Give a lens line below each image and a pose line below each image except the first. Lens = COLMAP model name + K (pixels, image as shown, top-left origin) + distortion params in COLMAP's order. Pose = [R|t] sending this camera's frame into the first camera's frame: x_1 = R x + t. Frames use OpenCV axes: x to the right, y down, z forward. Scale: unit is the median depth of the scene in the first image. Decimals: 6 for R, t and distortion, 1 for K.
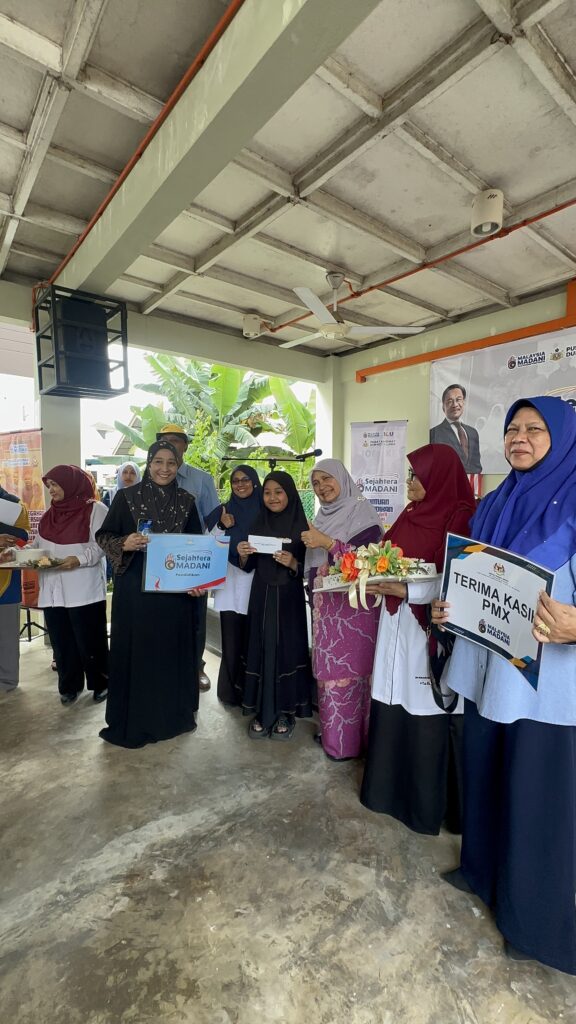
lens RADIAL K [[450.6, 0, 284.8], [0, 450.6, 512.4], [0, 0, 1]] dist [-0.002543, 0.001033]
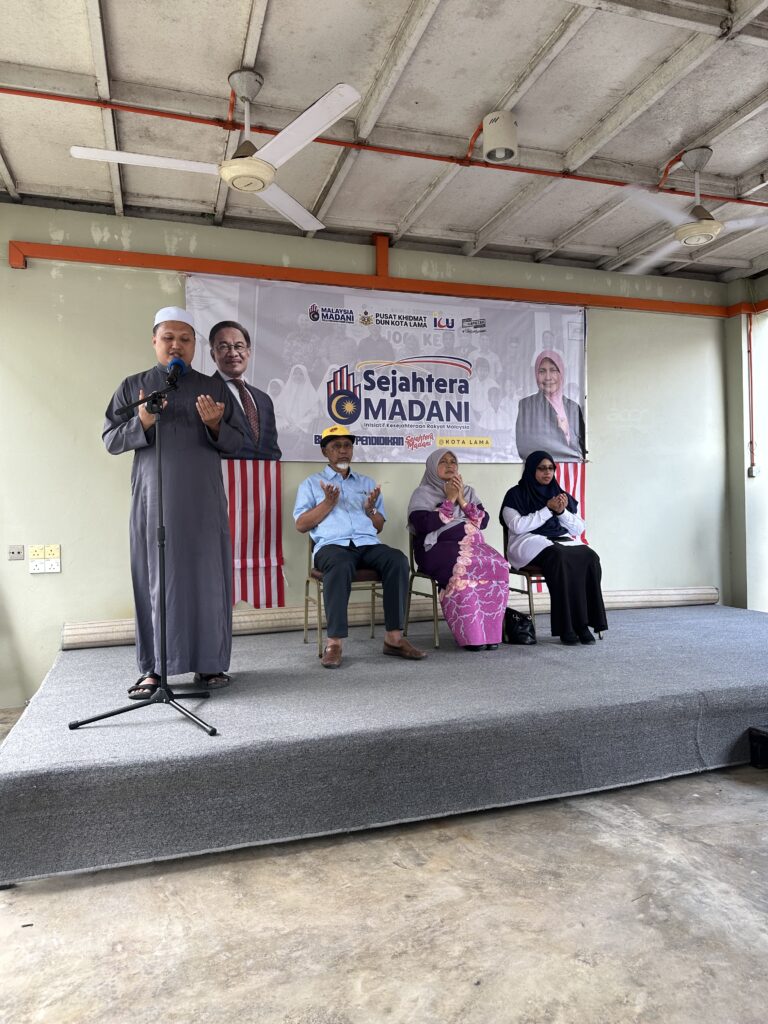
lens RADIAL K [[717.5, 0, 378.2], [0, 717.5, 529.3], [0, 0, 1]] dist [0.016612, -0.049868]
pose [[0.345242, -0.026260, 0.938146, -1.029046], [0.071623, 0.997431, 0.001562, 0.052193], [-0.935777, 0.066653, 0.346235, 0.914470]]
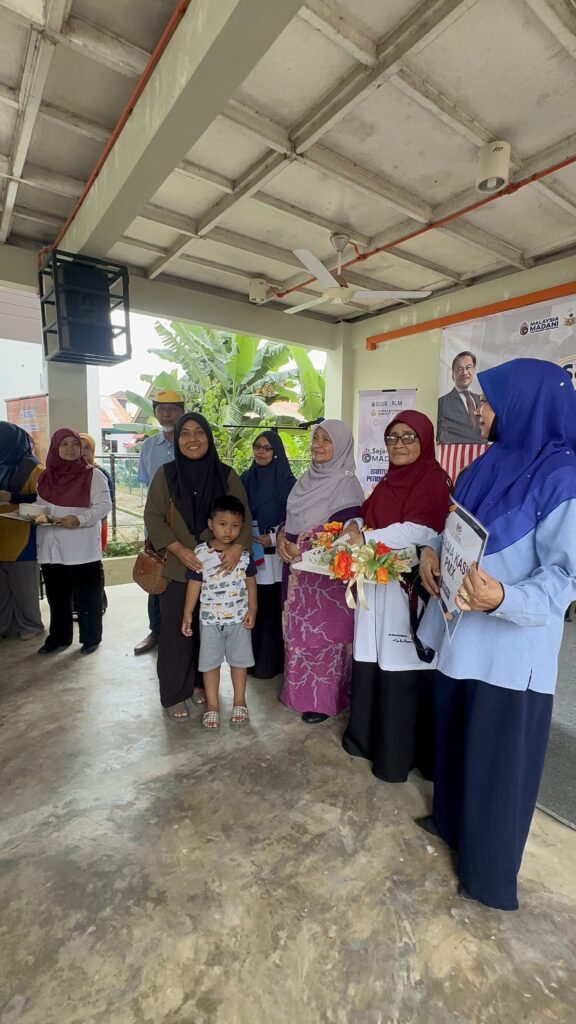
lens RADIAL K [[450.6, 0, 284.6], [0, 450.6, 512.6], [0, 0, 1]] dist [-0.002543, 0.001033]
pose [[0.998908, 0.016881, -0.043572, 0.069600], [-0.014110, 0.997906, 0.063128, 0.014776], [0.044547, -0.062444, 0.997054, -0.021701]]
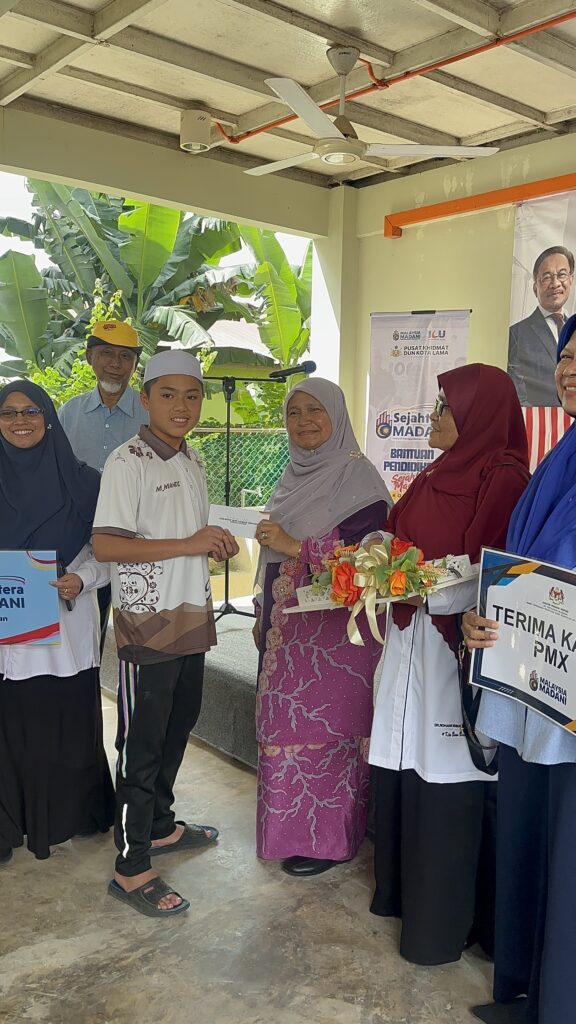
lens RADIAL K [[849.6, 0, 280.8], [0, 849.6, 516.0], [0, 0, 1]] dist [0.068904, -0.124083]
pose [[0.999616, 0.015072, 0.023239, 0.027277], [-0.016295, 0.998443, 0.053353, 0.000457], [-0.022399, -0.053711, 0.998305, -0.156675]]
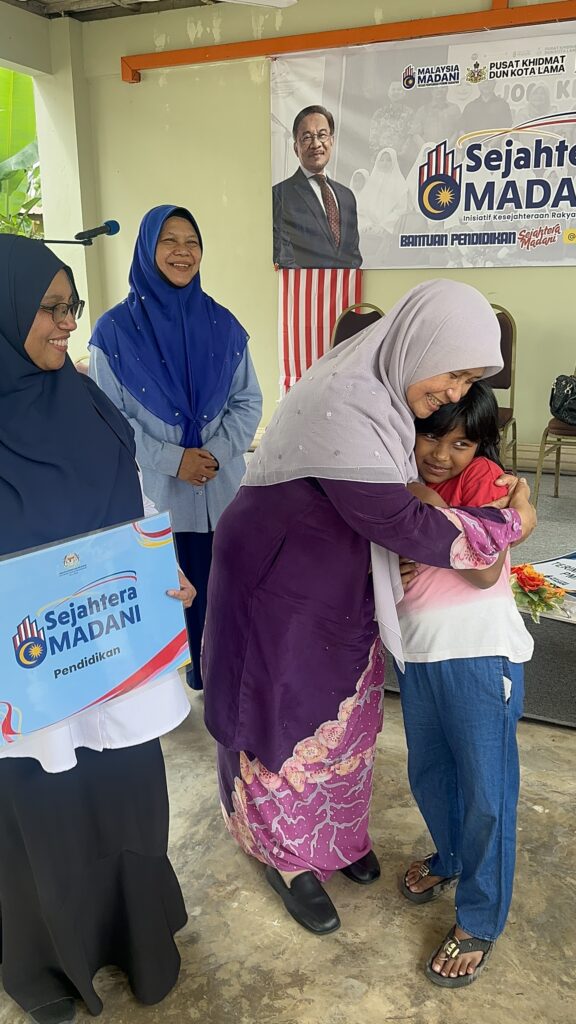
lens RADIAL K [[849.6, 0, 282.2], [0, 849.6, 516.6], [0, 0, 1]] dist [0.068904, -0.124083]
pose [[0.891300, -0.129156, 0.434629, -0.404777], [0.035156, 0.975371, 0.217751, -0.022173], [-0.452048, -0.178802, 0.873889, -0.072559]]
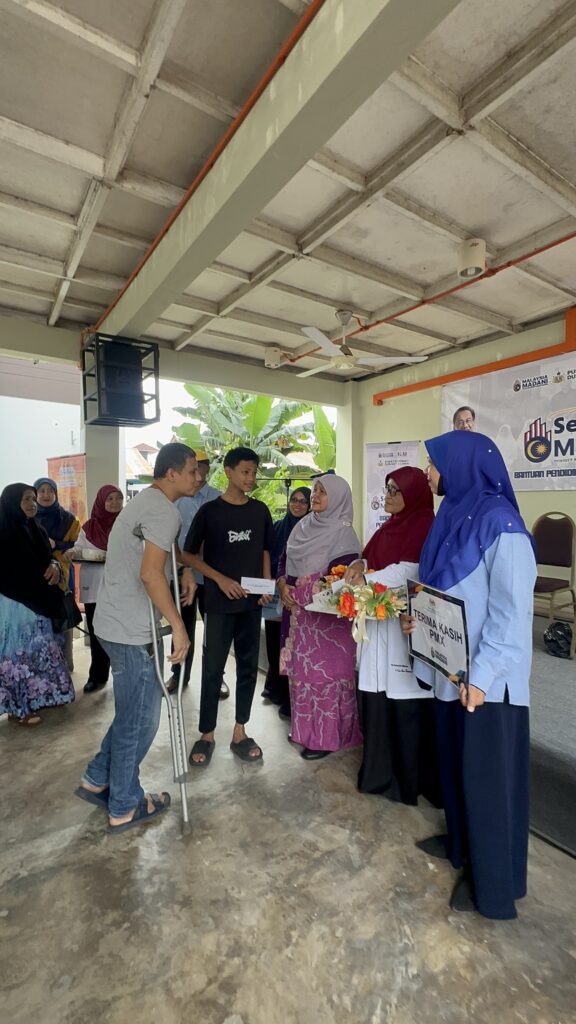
lens RADIAL K [[450.6, 0, 284.1], [0, 450.6, 512.2], [0, 0, 1]] dist [-0.002543, 0.001033]
pose [[0.996508, -0.000656, -0.083493, 0.089110], [-0.002759, 0.999165, -0.040775, 0.012538], [0.083450, 0.040863, 0.995674, -0.142138]]
